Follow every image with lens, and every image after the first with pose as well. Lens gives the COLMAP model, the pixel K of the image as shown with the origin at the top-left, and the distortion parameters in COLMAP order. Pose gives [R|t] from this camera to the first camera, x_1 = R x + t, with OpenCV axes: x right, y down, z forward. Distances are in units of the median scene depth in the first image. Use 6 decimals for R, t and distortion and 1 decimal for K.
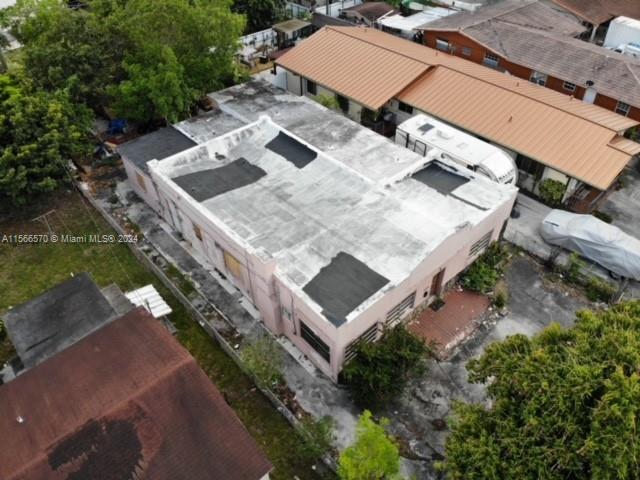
lens RADIAL K [[475.6, 0, 320.0], [0, 475.6, 240.0], [0, 0, 1]] dist [0.032541, -0.127797]
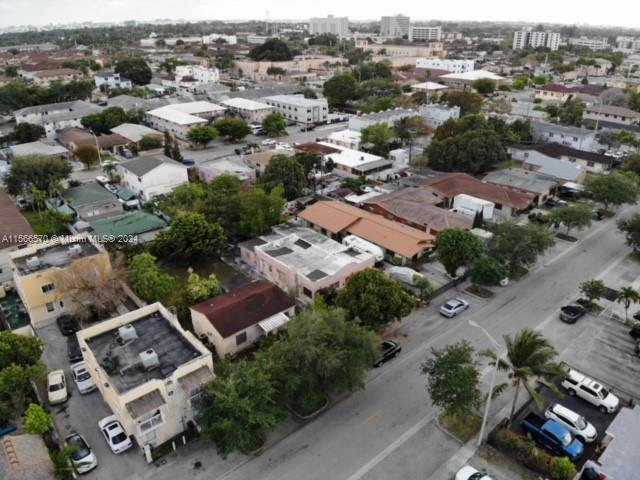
lens RADIAL K [[475.6, 0, 320.0], [0, 475.6, 240.0], [0, 0, 1]] dist [0.032541, -0.127797]
pose [[0.999588, 0.018198, -0.022212, 0.088116], [-0.024016, 0.953871, -0.299256, 0.528980], [0.015741, 0.299666, 0.953914, -1.433841]]
